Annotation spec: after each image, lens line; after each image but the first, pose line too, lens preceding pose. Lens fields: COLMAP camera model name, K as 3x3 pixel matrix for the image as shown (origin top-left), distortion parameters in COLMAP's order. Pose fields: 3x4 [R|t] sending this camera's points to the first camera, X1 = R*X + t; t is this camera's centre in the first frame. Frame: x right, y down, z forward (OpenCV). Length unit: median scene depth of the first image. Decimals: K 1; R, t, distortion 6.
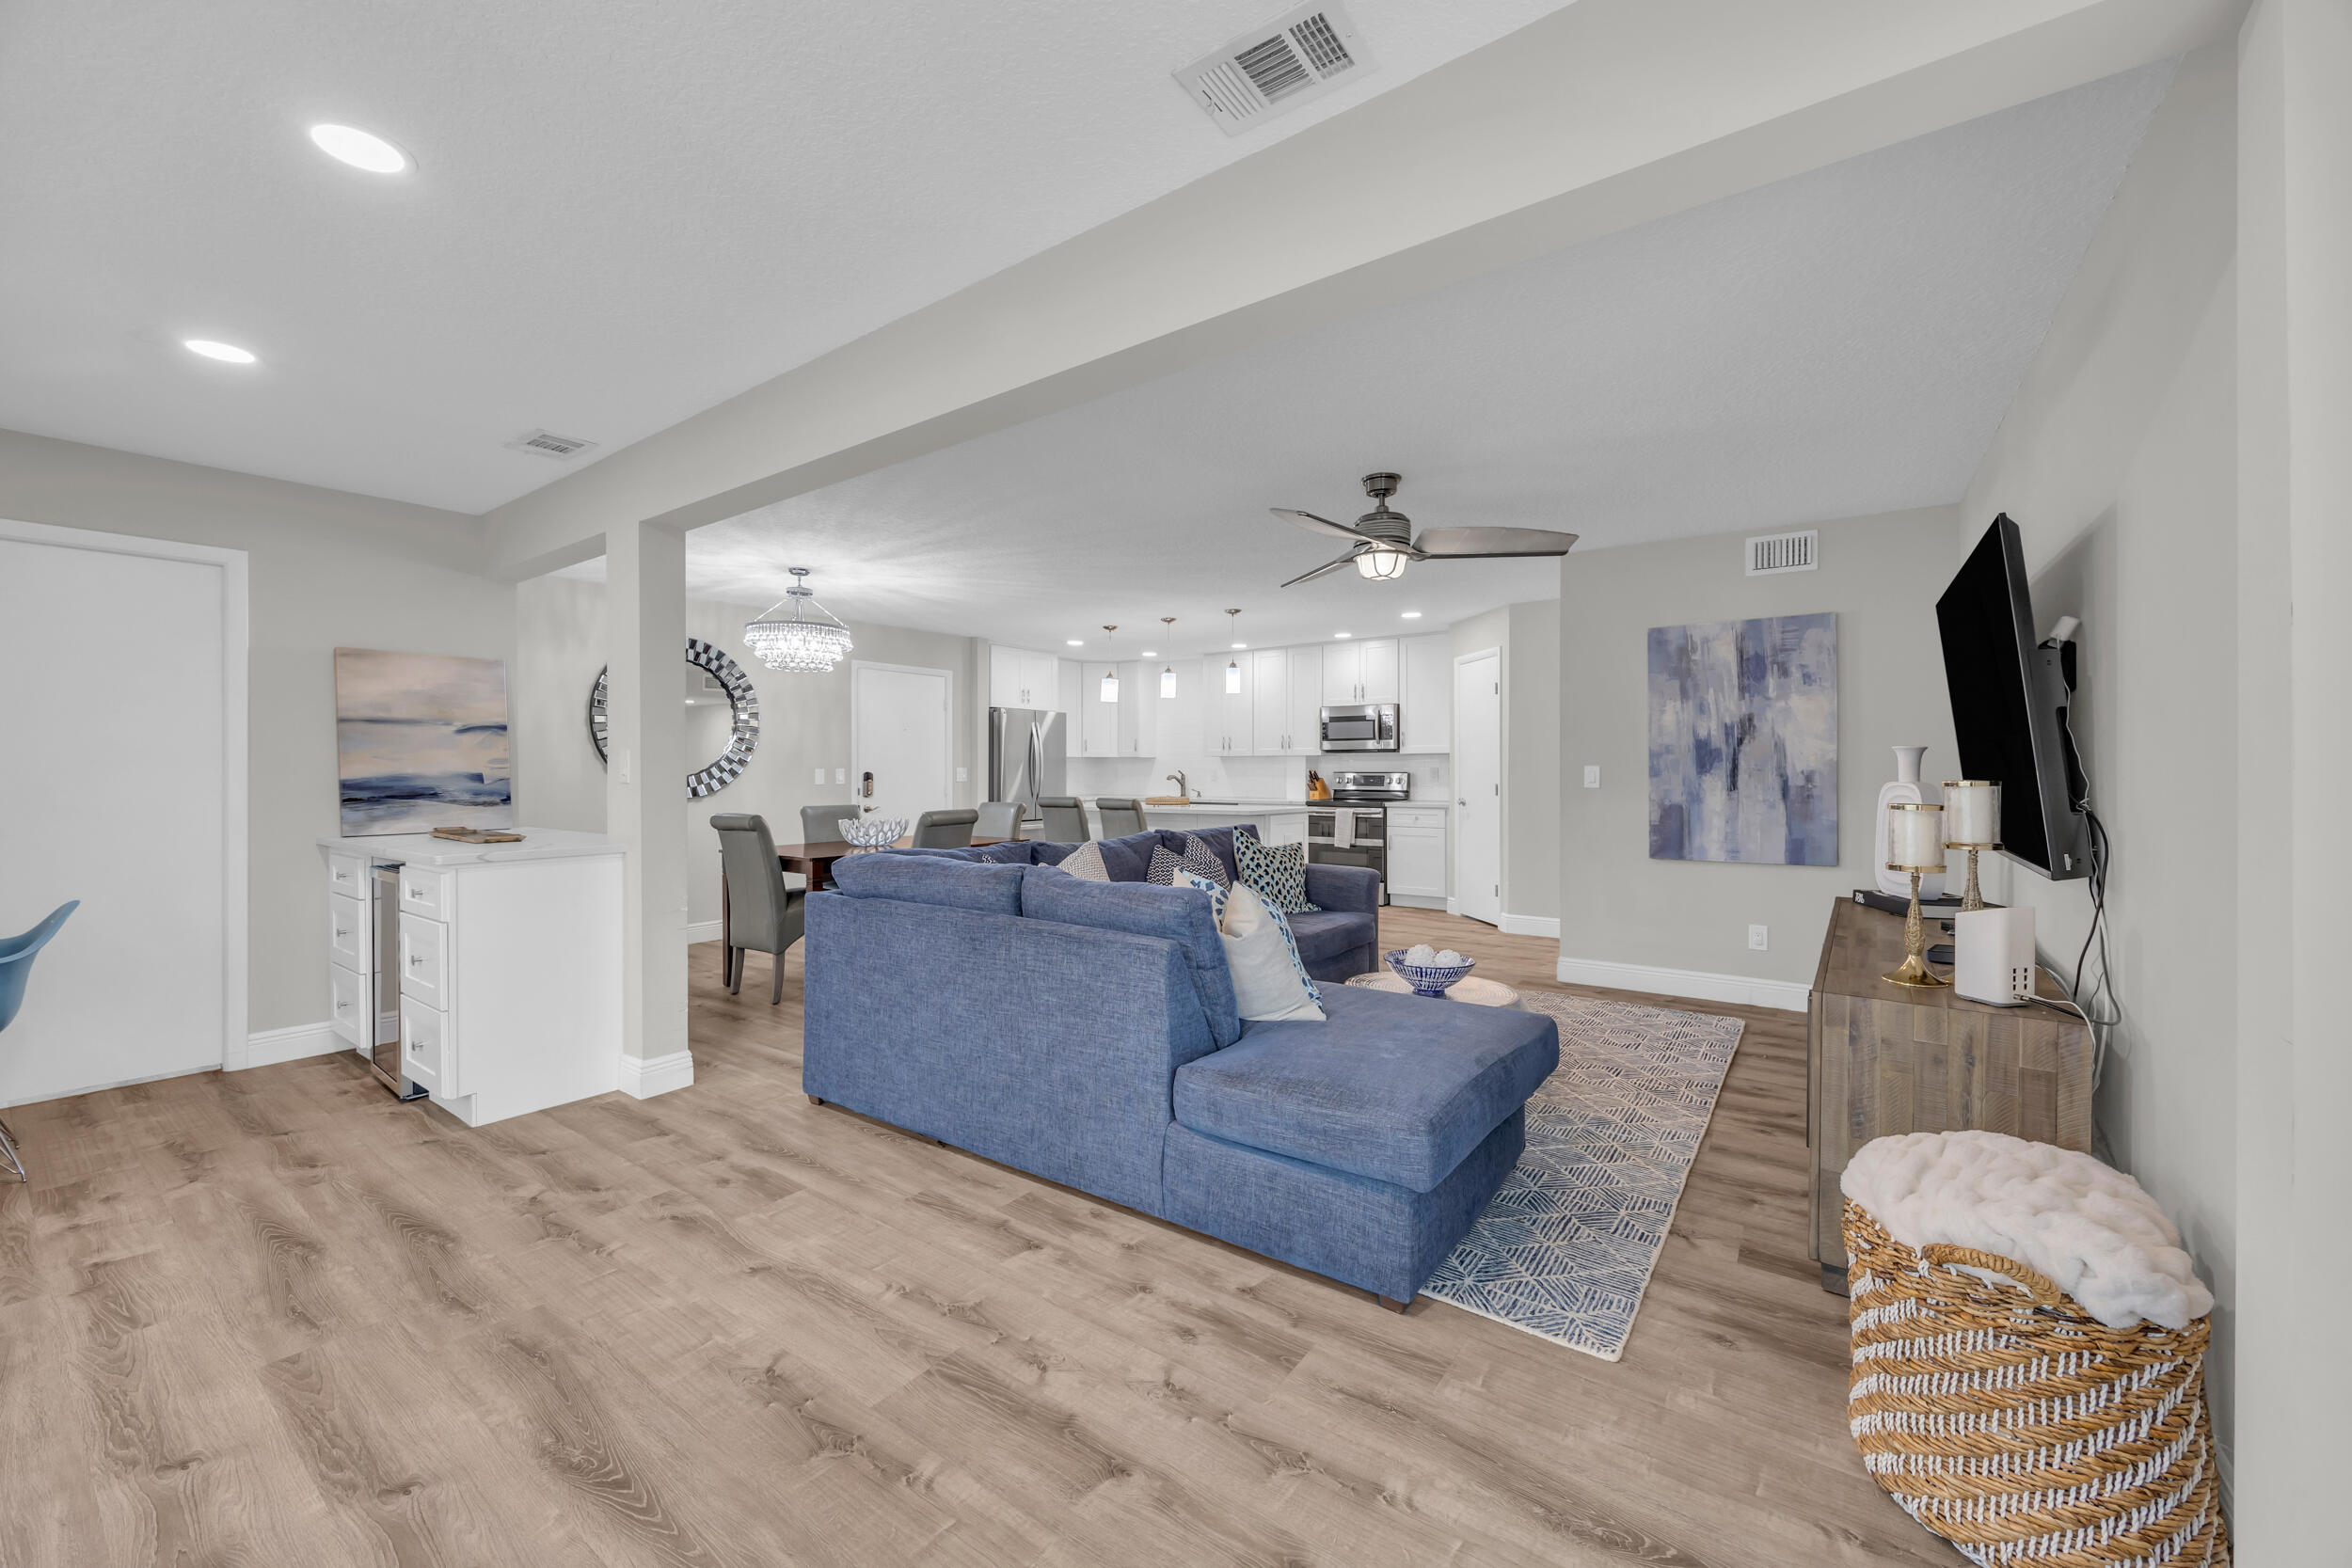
lens RADIAL K [[903.0, 0, 1171.3], [0, 903.0, 770.7], [0, 0, 1]] dist [-0.004306, 0.000304]
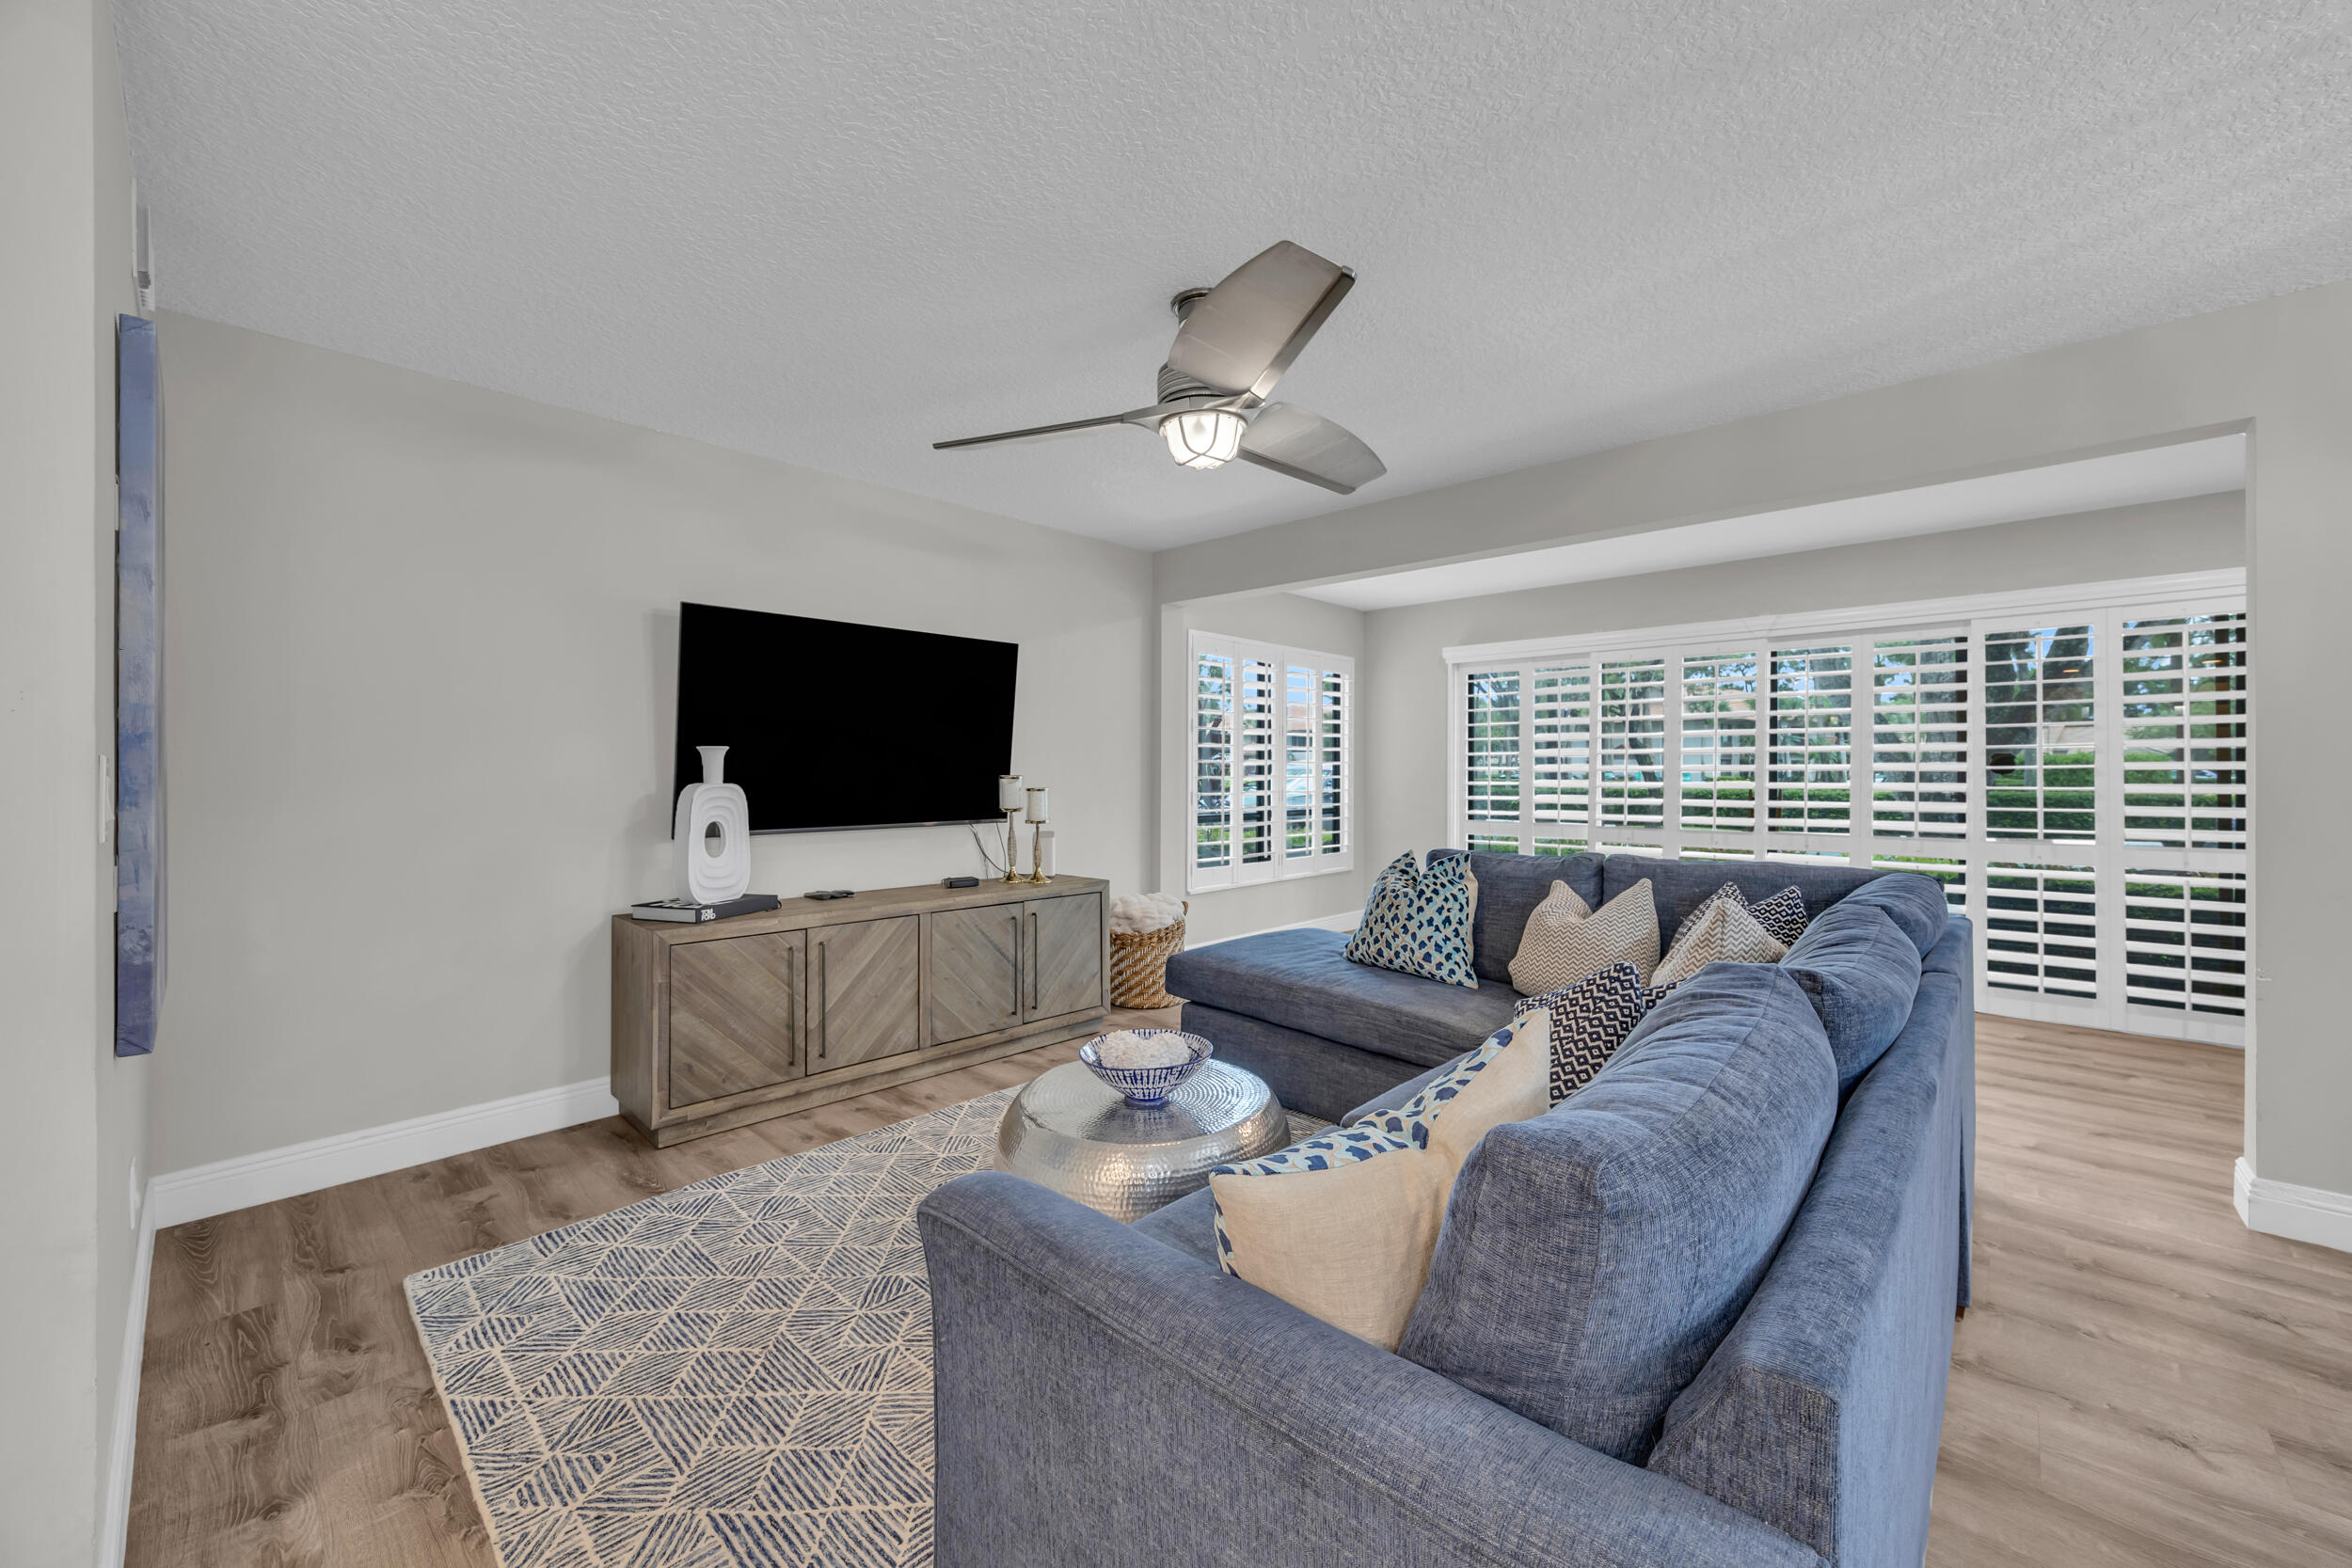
lens RADIAL K [[903.0, 0, 1171.3], [0, 903.0, 770.7], [0, 0, 1]] dist [-0.004306, 0.000304]
pose [[-0.992300, 0.002822, 0.123824, 0.172905], [0.002949, 0.999995, 0.000845, 0.000225], [-0.123821, 0.001204, -0.992304, 1.586854]]
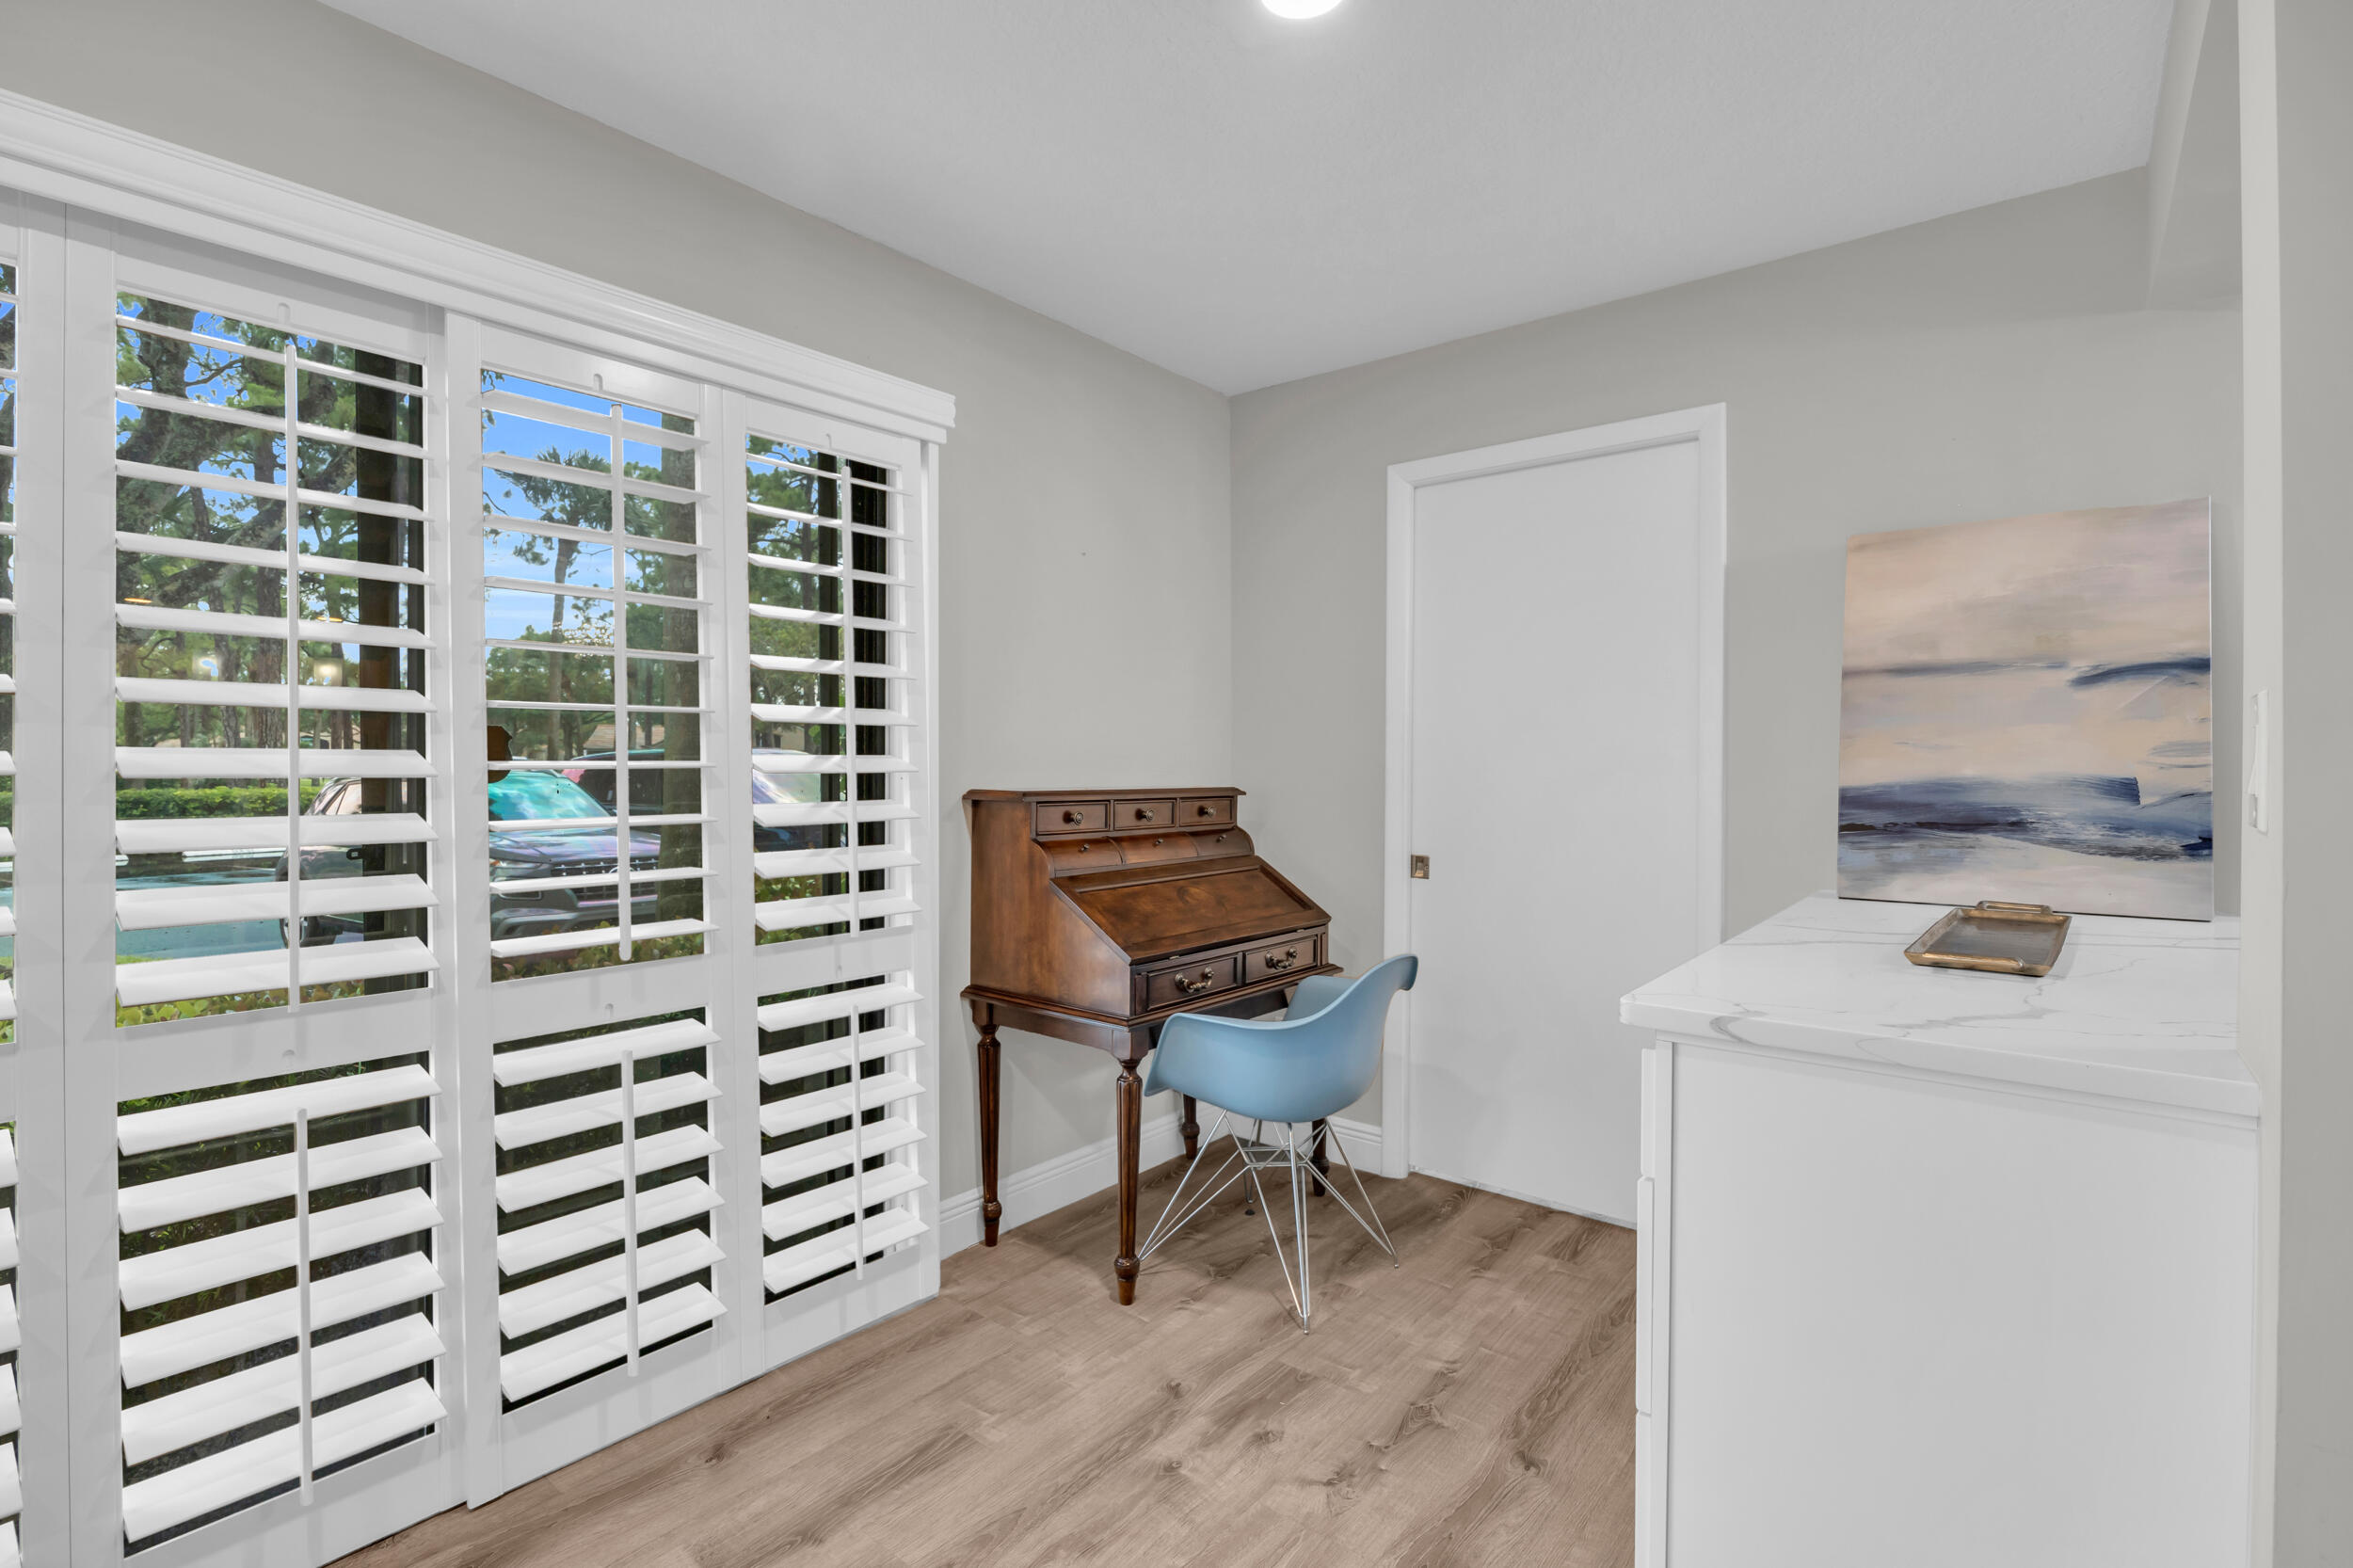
lens RADIAL K [[1095.1, 0, 1174.9], [0, 1095.1, 772.0], [0, 0, 1]] dist [-0.017272, 0.000663]
pose [[-0.052931, 0.007349, -0.998571, -0.268797], [-0.005582, 0.999955, 0.007655, -0.001731], [0.998583, 0.005979, -0.052887, 0.639308]]
